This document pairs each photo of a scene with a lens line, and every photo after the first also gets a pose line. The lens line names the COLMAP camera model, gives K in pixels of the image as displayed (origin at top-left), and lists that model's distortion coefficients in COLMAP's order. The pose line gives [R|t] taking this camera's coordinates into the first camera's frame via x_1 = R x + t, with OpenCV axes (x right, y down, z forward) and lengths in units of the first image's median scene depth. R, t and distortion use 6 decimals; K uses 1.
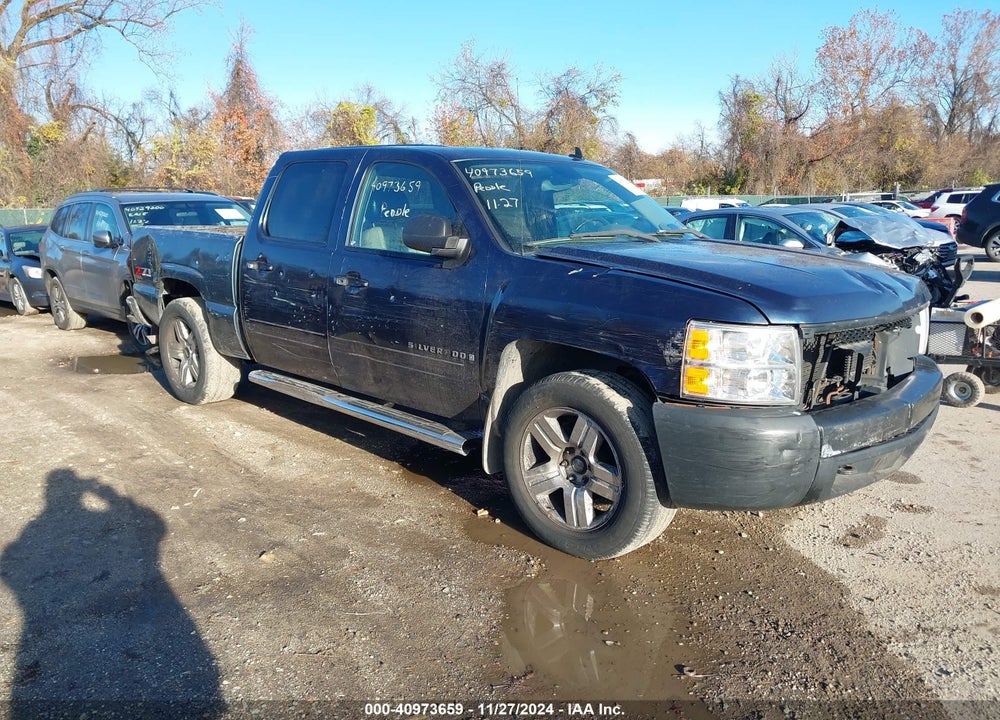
lens RADIAL K [[772.5, 0, 500.0], [0, 772.5, 360.0], [0, 0, 1]] dist [-0.004878, -0.001088]
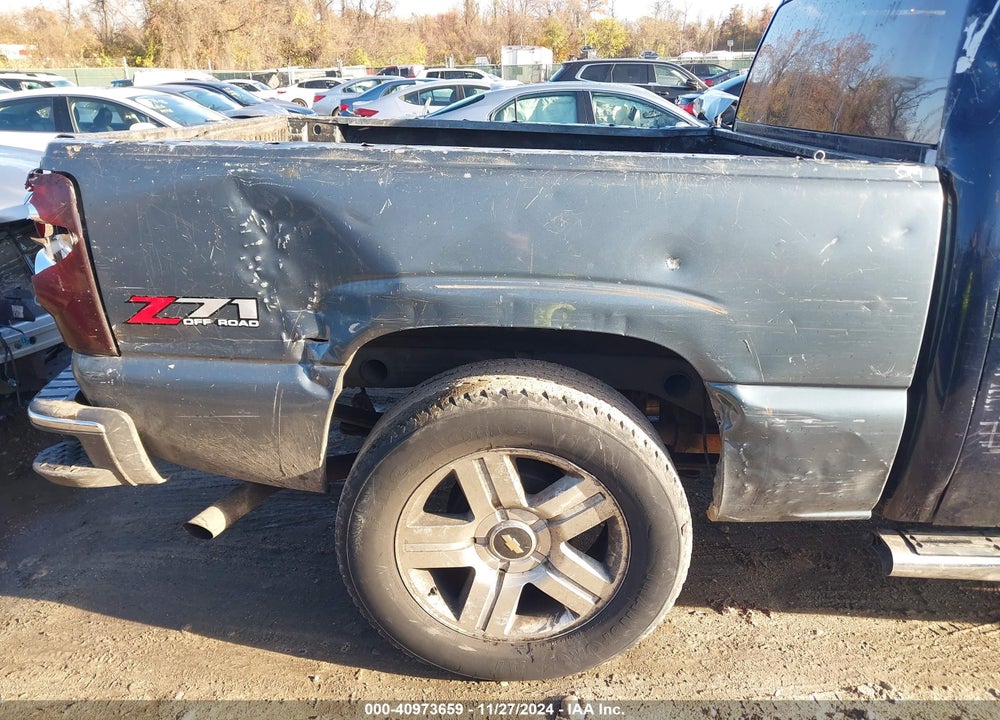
lens RADIAL K [[774.1, 0, 498.6], [0, 774.1, 363.7], [0, 0, 1]] dist [0.020496, -0.034959]
pose [[0.732721, -0.222362, 0.643175, -0.728203], [0.122802, 0.972799, 0.196423, -0.176427], [-0.669357, -0.064940, 0.740097, 0.941049]]
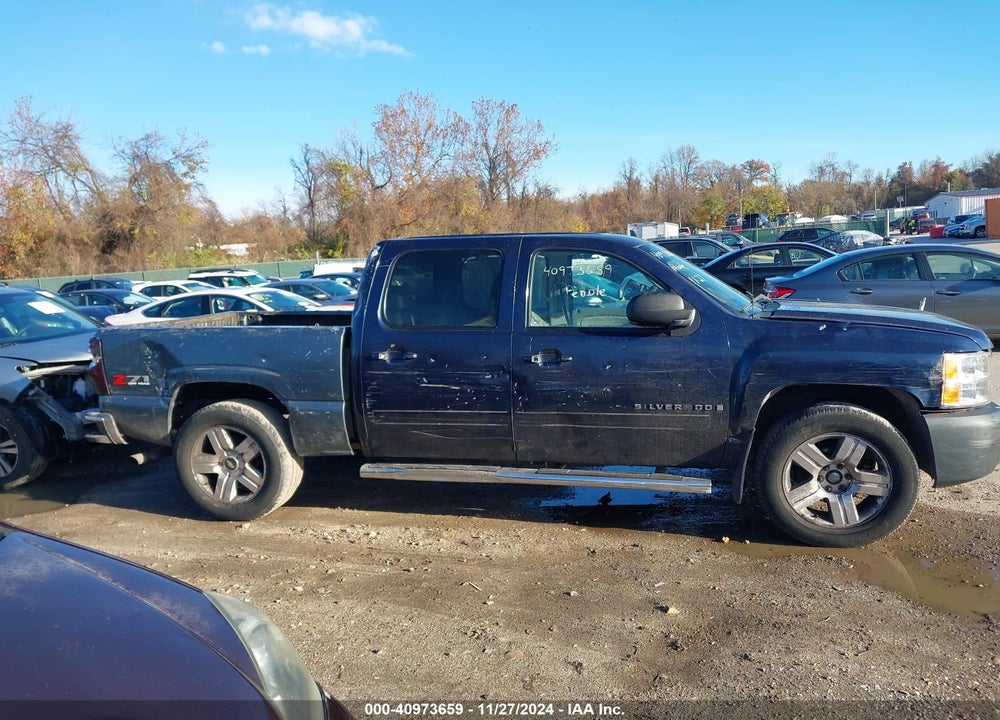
lens RADIAL K [[769.0, 0, 497.4], [0, 769.0, 357.5], [0, 0, 1]] dist [0.016983, -0.042931]
pose [[0.860618, -0.101351, 0.499063, -0.692311], [0.142060, 0.988873, -0.044154, -0.057690], [-0.489035, 0.108896, 0.865440, 0.100519]]
